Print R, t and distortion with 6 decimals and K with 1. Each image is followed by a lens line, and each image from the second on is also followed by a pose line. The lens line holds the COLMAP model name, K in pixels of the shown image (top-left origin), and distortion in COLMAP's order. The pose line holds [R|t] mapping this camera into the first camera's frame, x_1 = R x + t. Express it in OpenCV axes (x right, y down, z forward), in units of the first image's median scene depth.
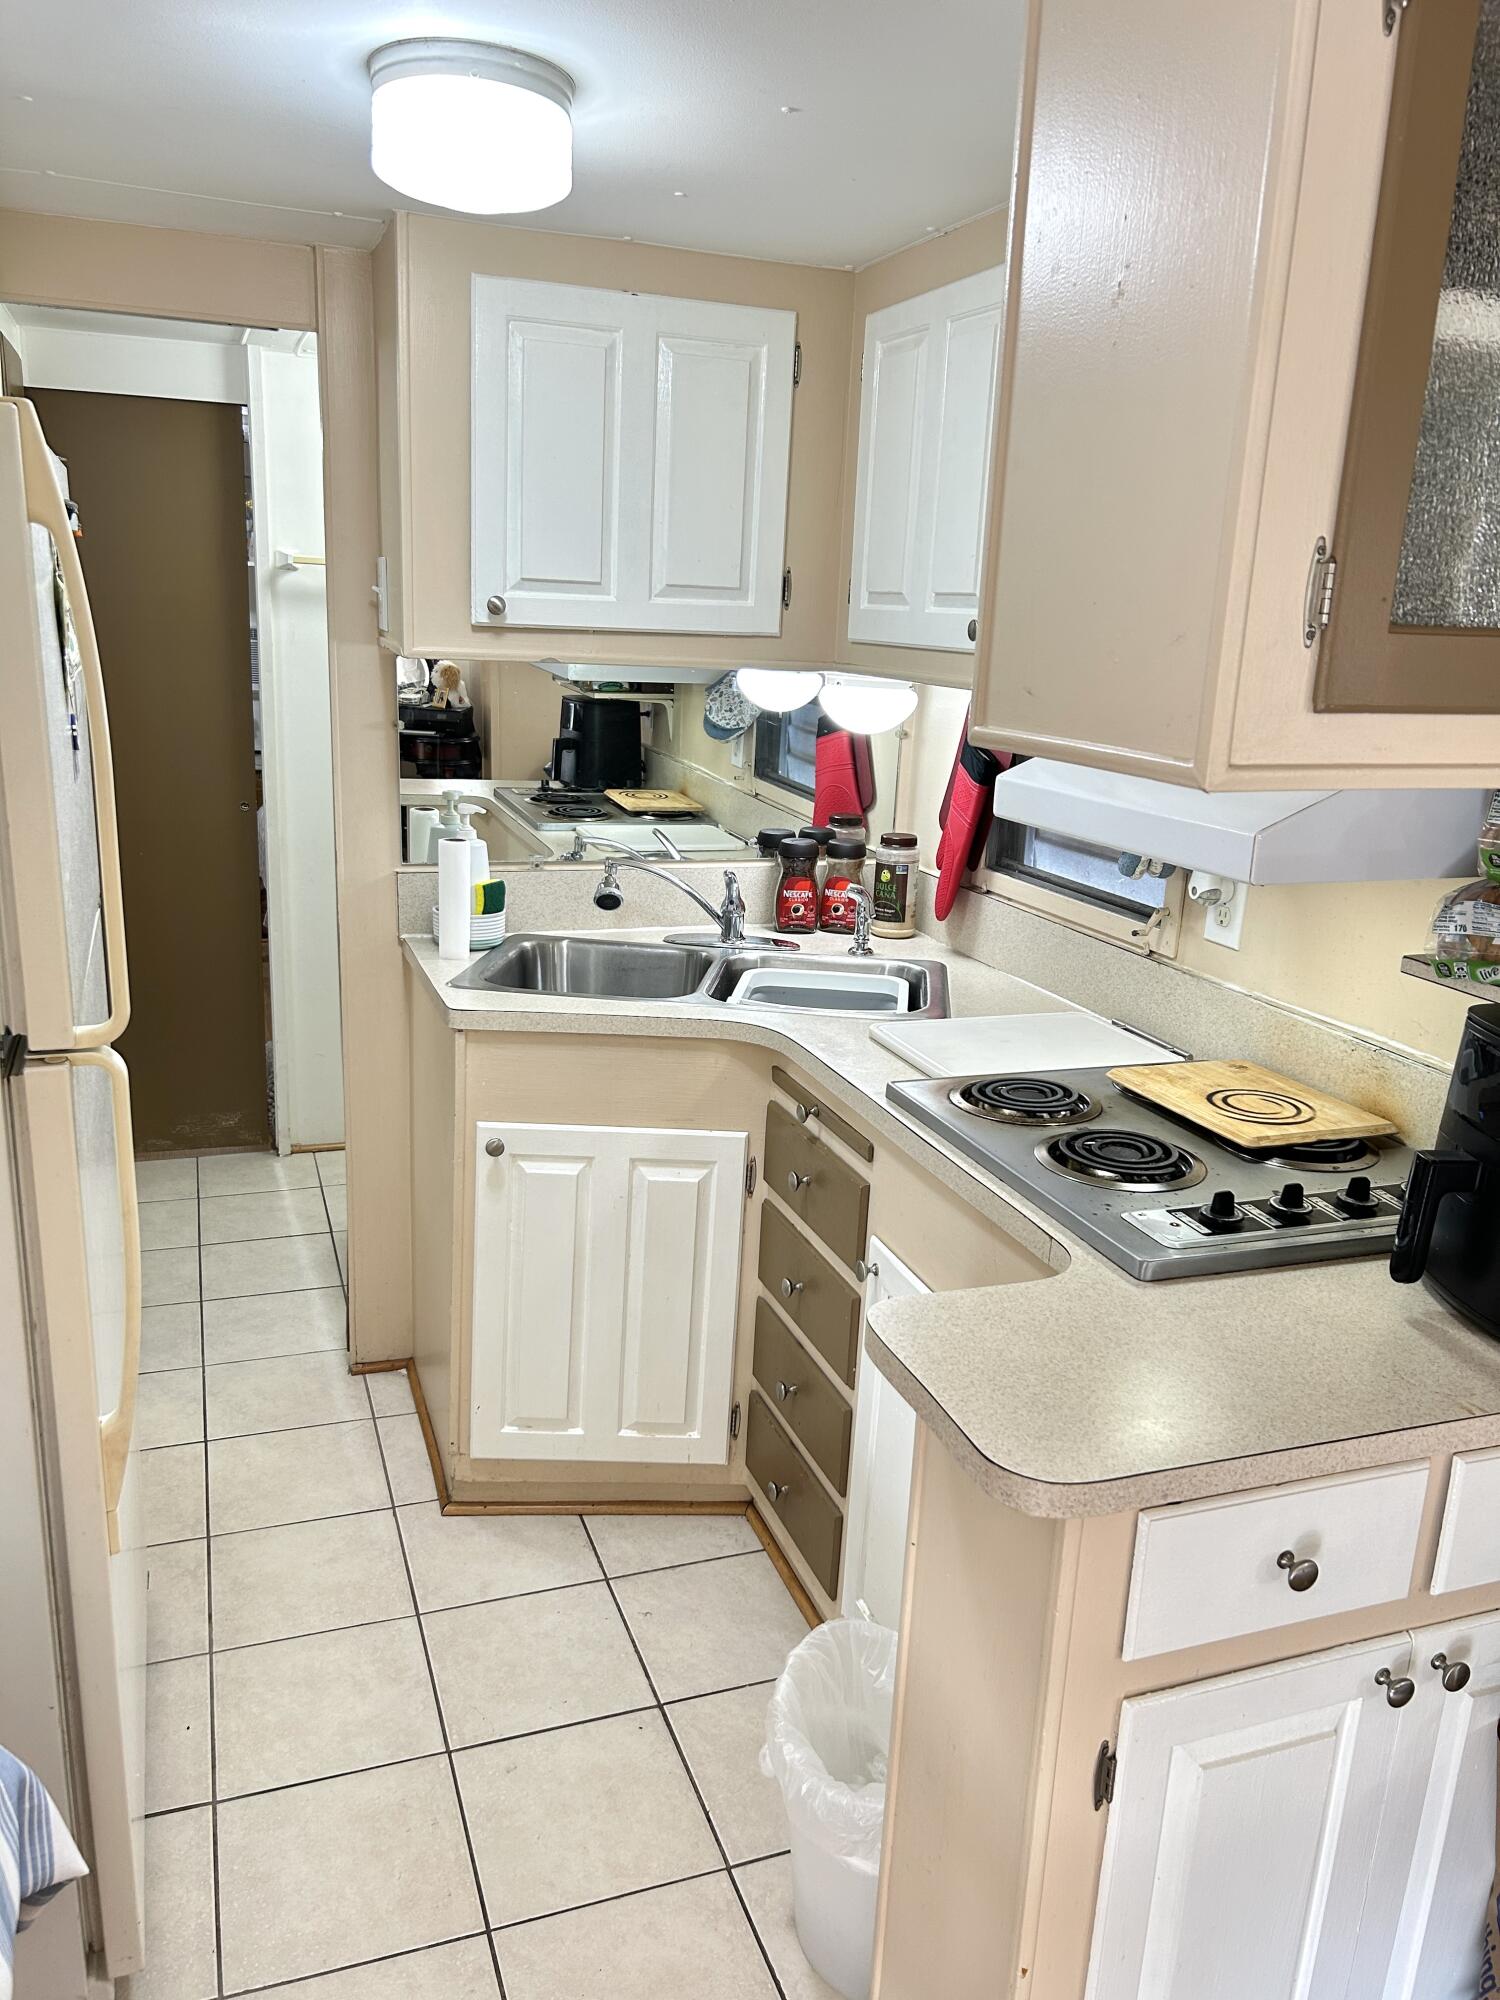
lens RADIAL K [[1495.0, 0, 741.4], [0, 1495.0, 1005.3], [0, 0, 1]] dist [0.137217, -0.252218]
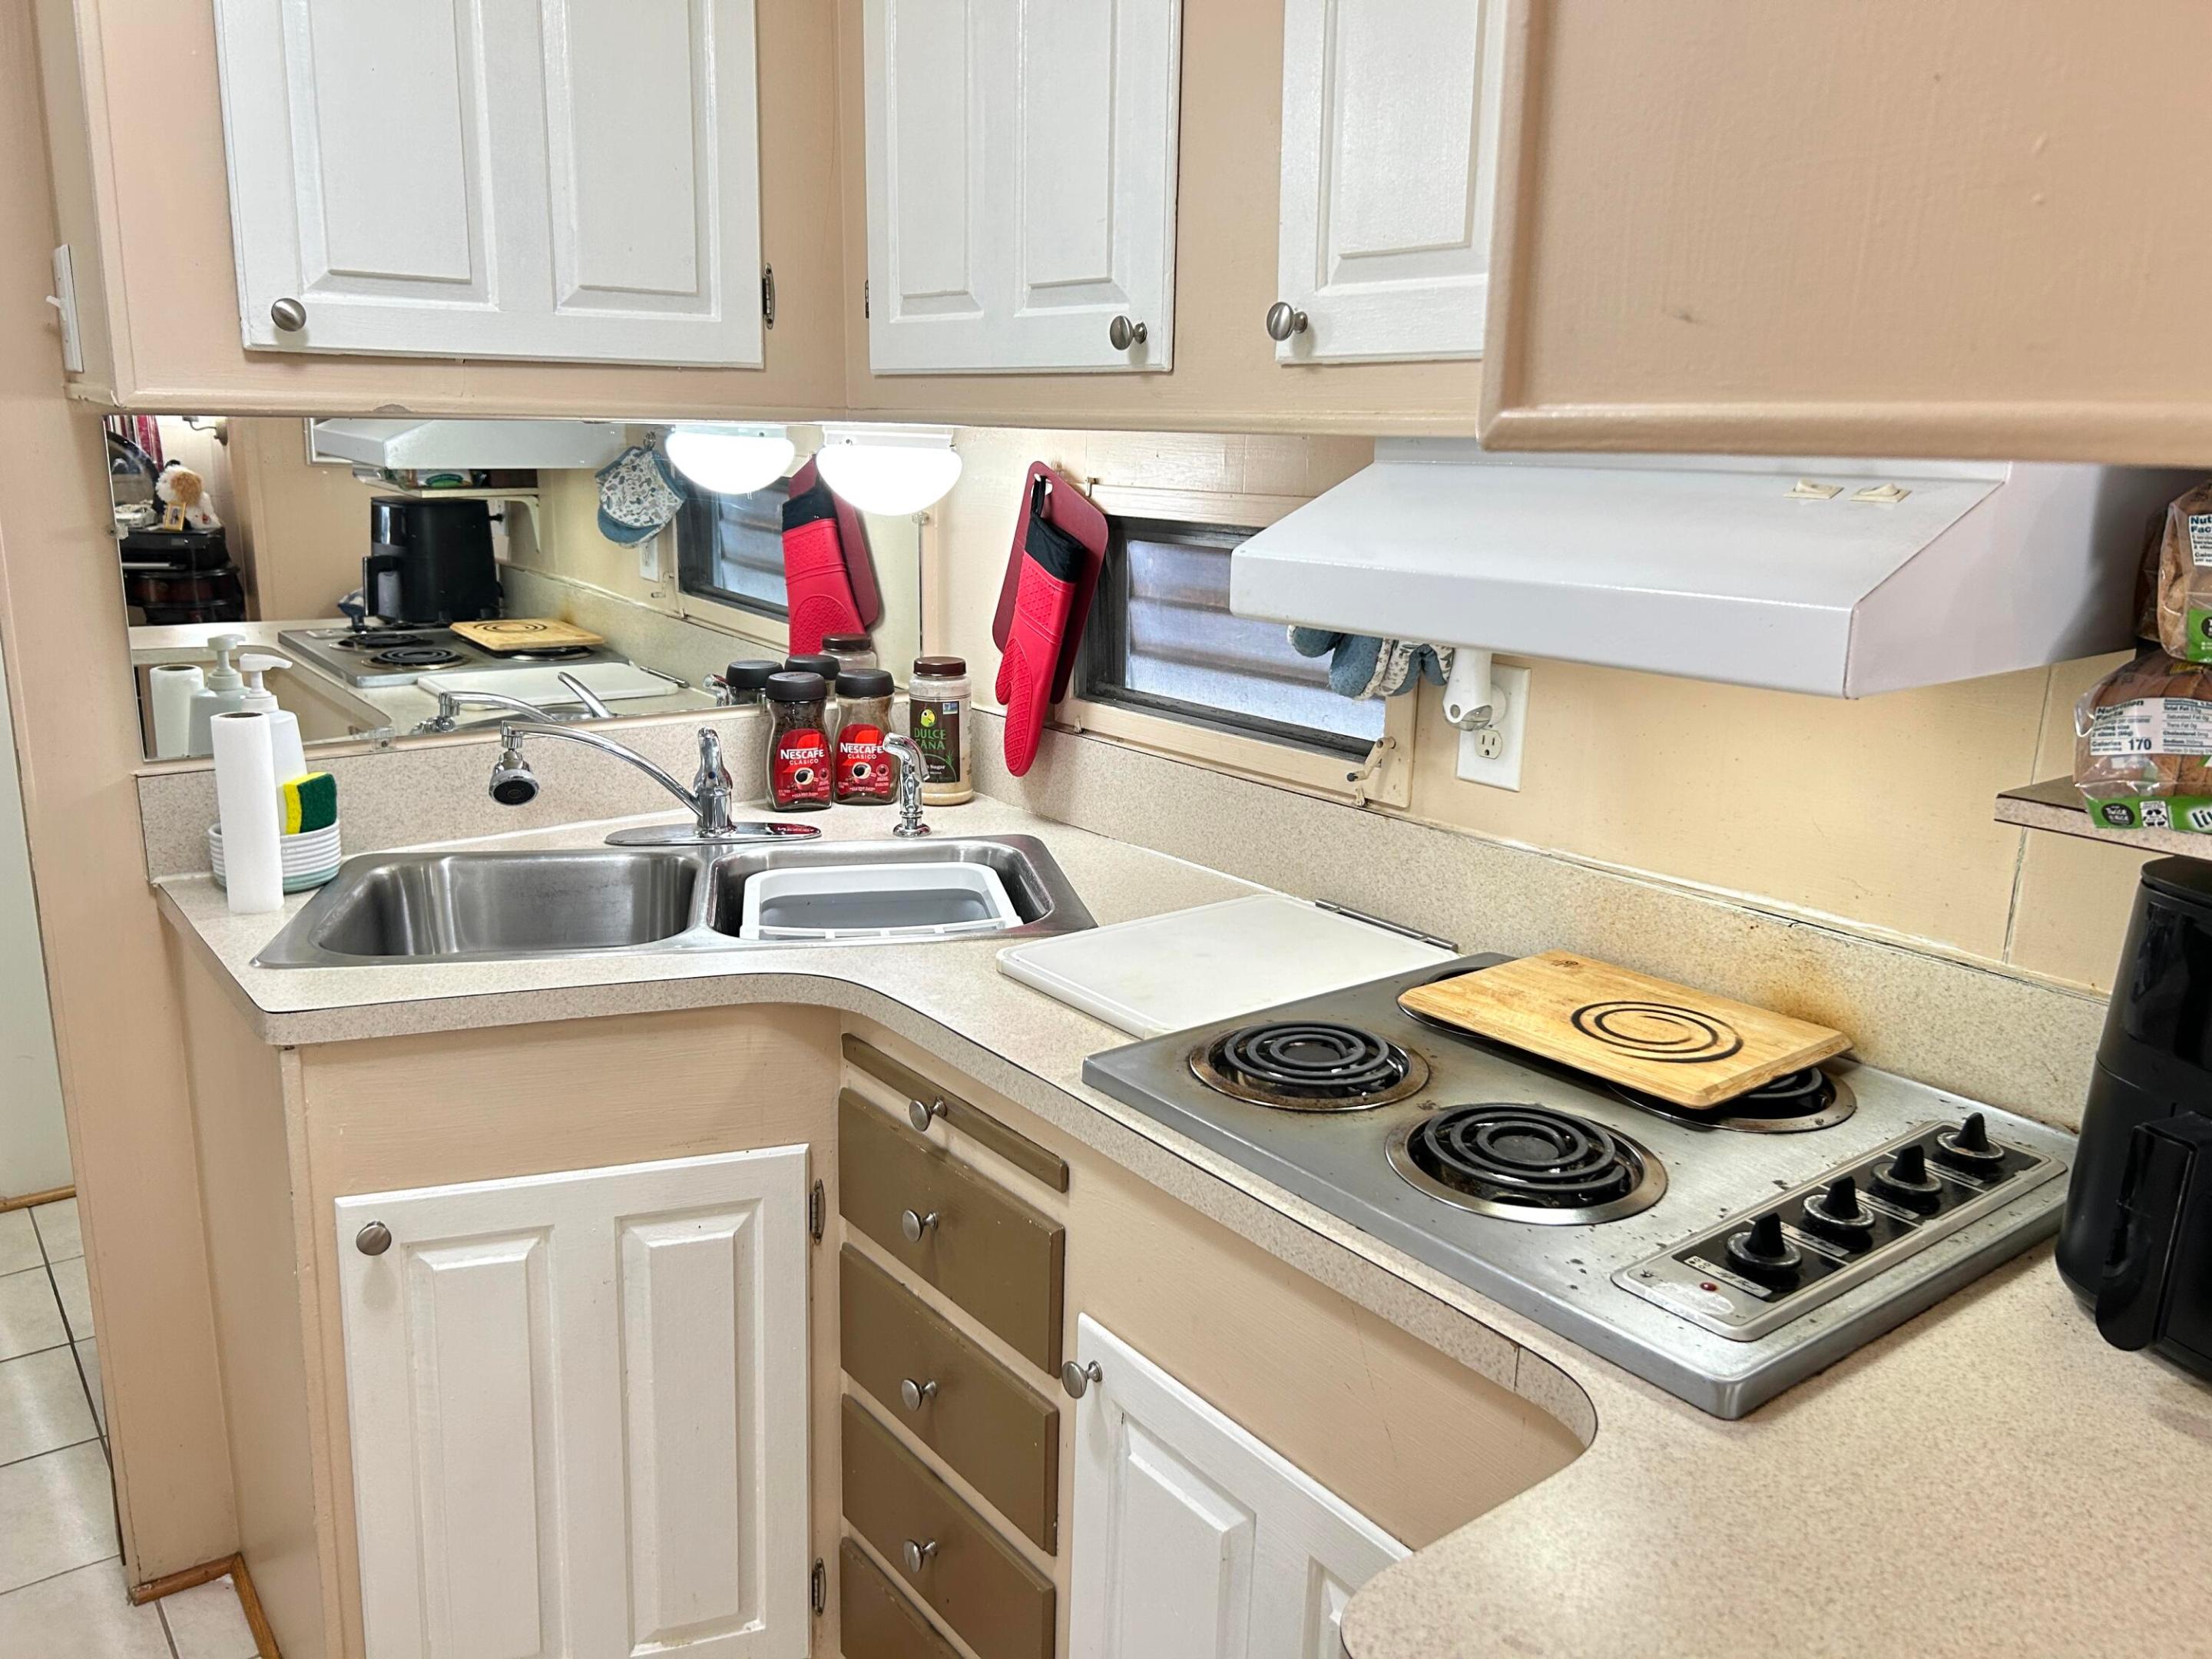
lens RADIAL K [[1673.6, 0, 1113.3], [0, 1673.6, 807.9], [0, 0, 1]] dist [0.043060, -0.049736]
pose [[0.950682, -0.093011, 0.295895, -0.063612], [0.099924, 0.994960, -0.008294, -0.033517], [-0.293632, 0.037452, 0.955185, 0.262904]]
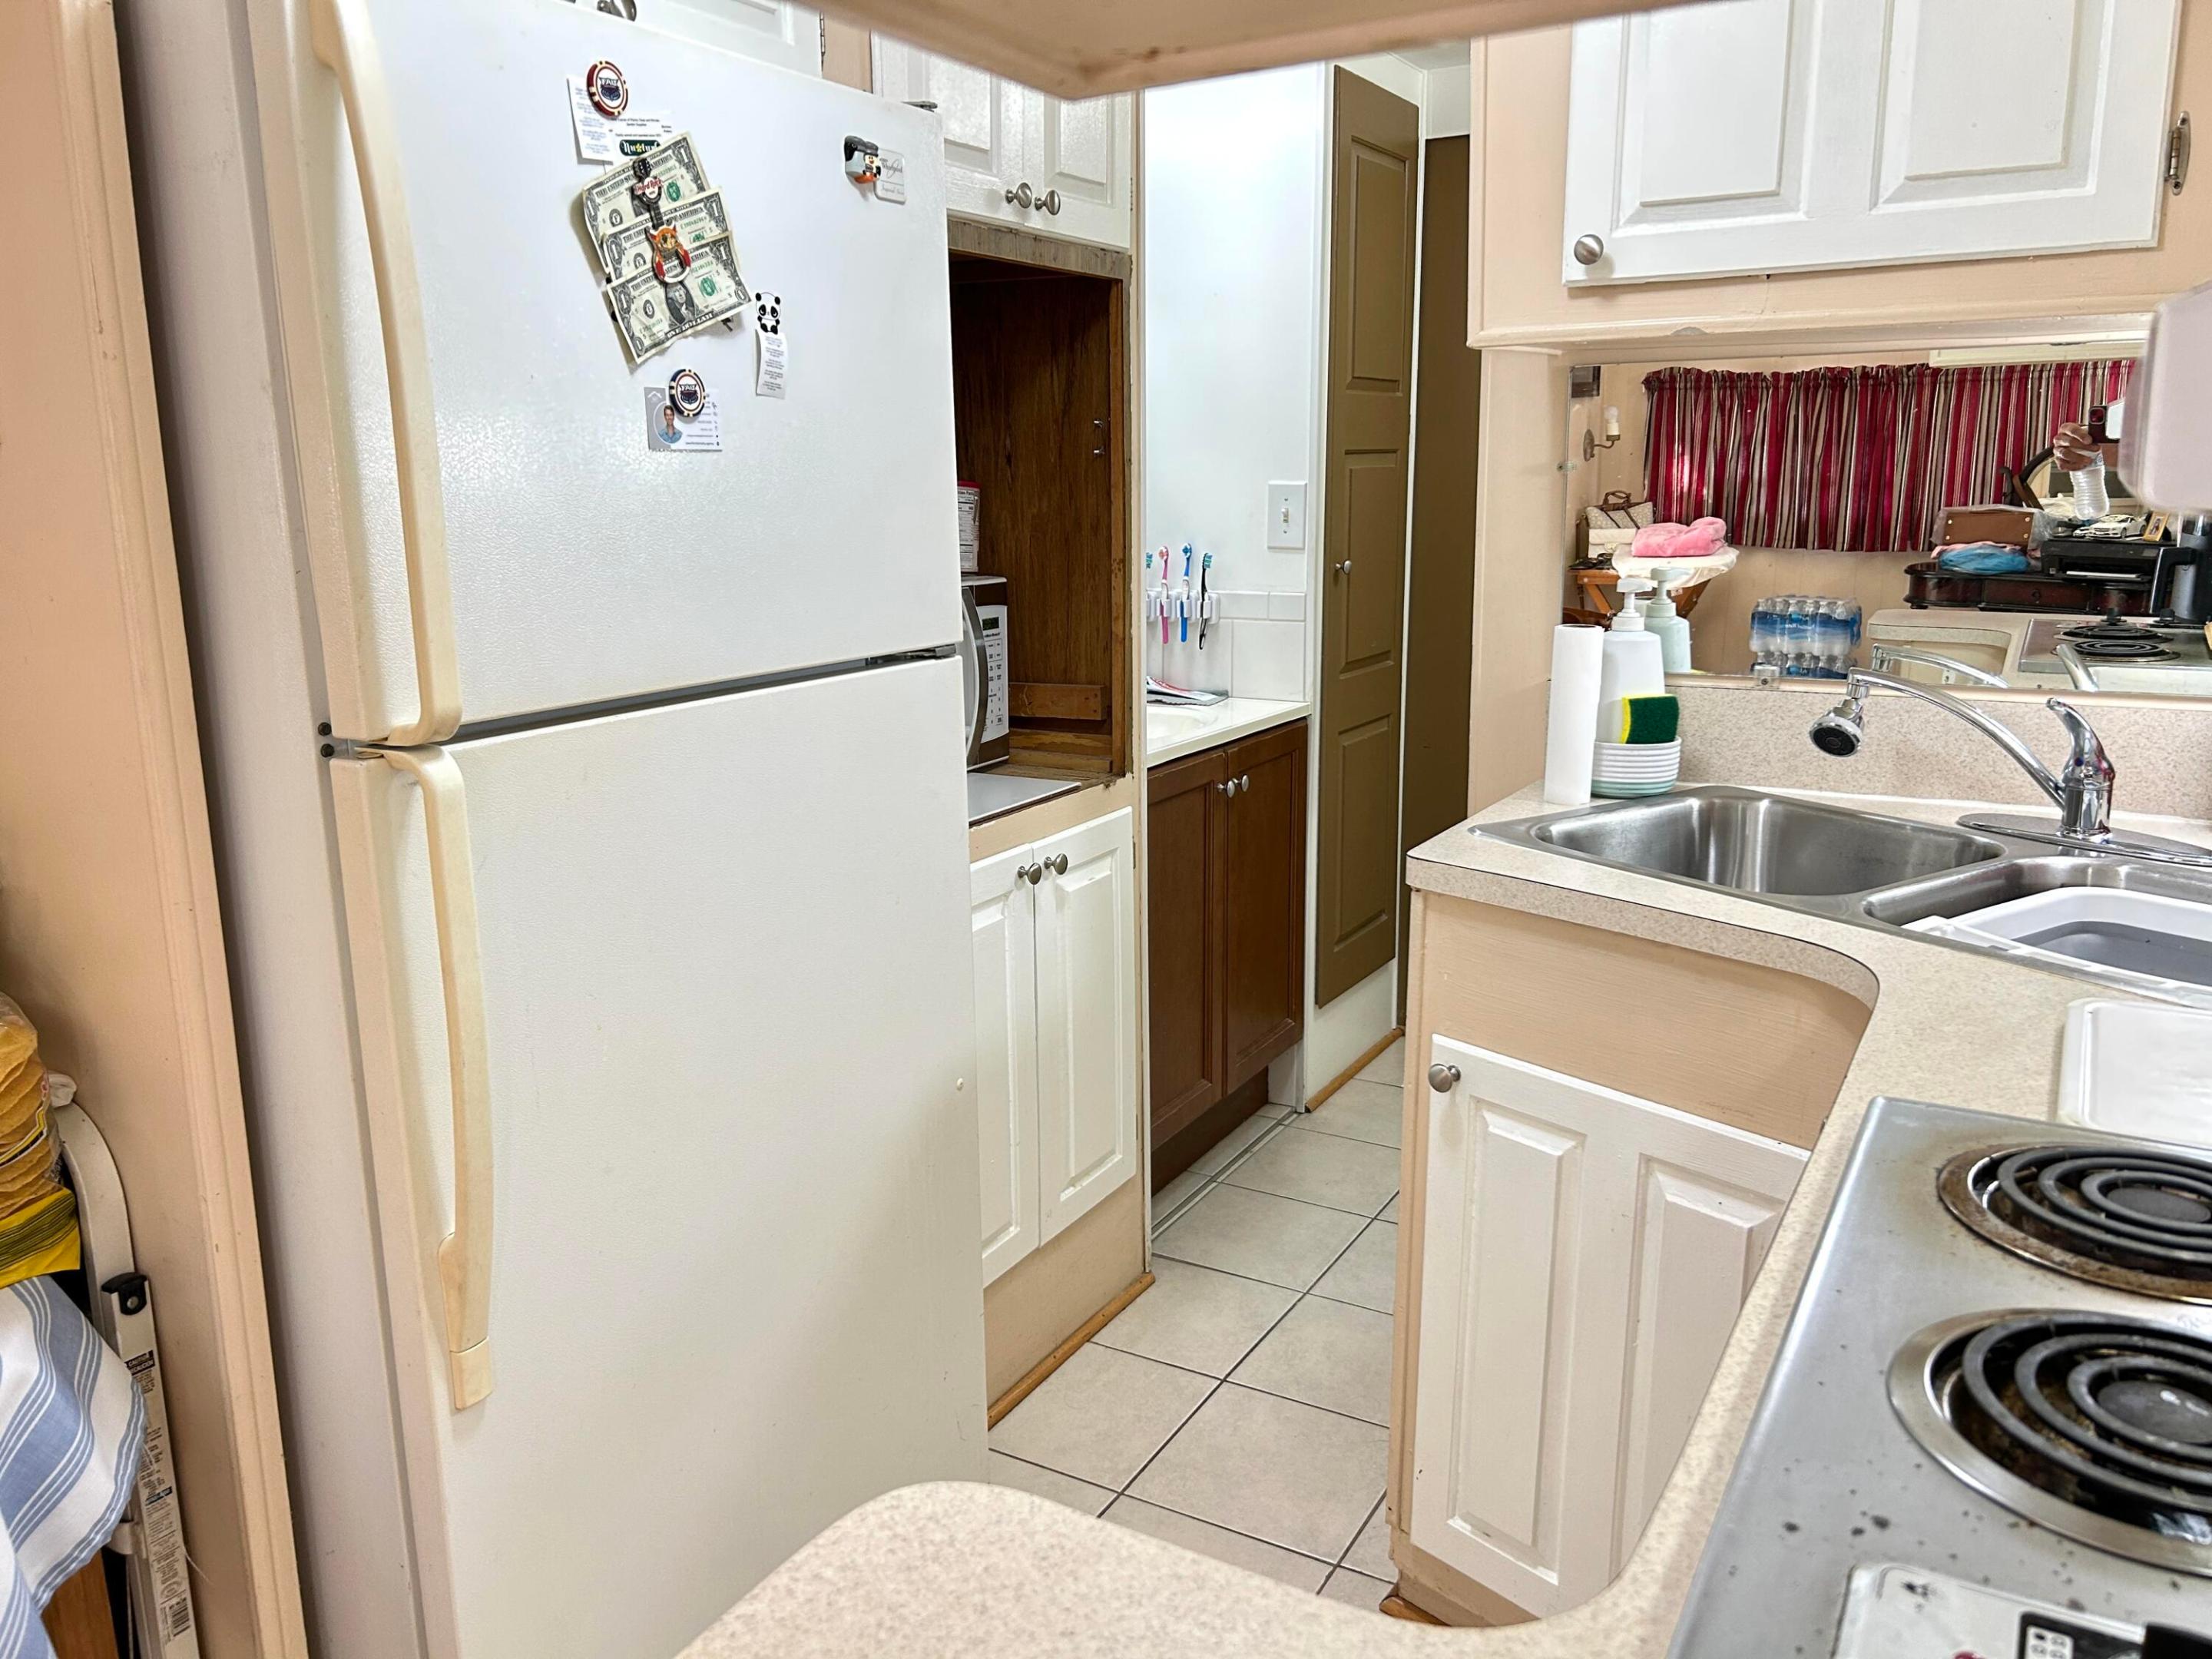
lens RADIAL K [[1645.8, 0, 1105.7], [0, 1645.8, 806.4], [0, 0, 1]] dist [0.041110, -0.055369]
pose [[0.645835, 0.105471, -0.756157, 0.240738], [-0.156078, 0.987735, 0.004466, -0.001012], [0.747353, 0.115136, 0.654375, 0.376418]]
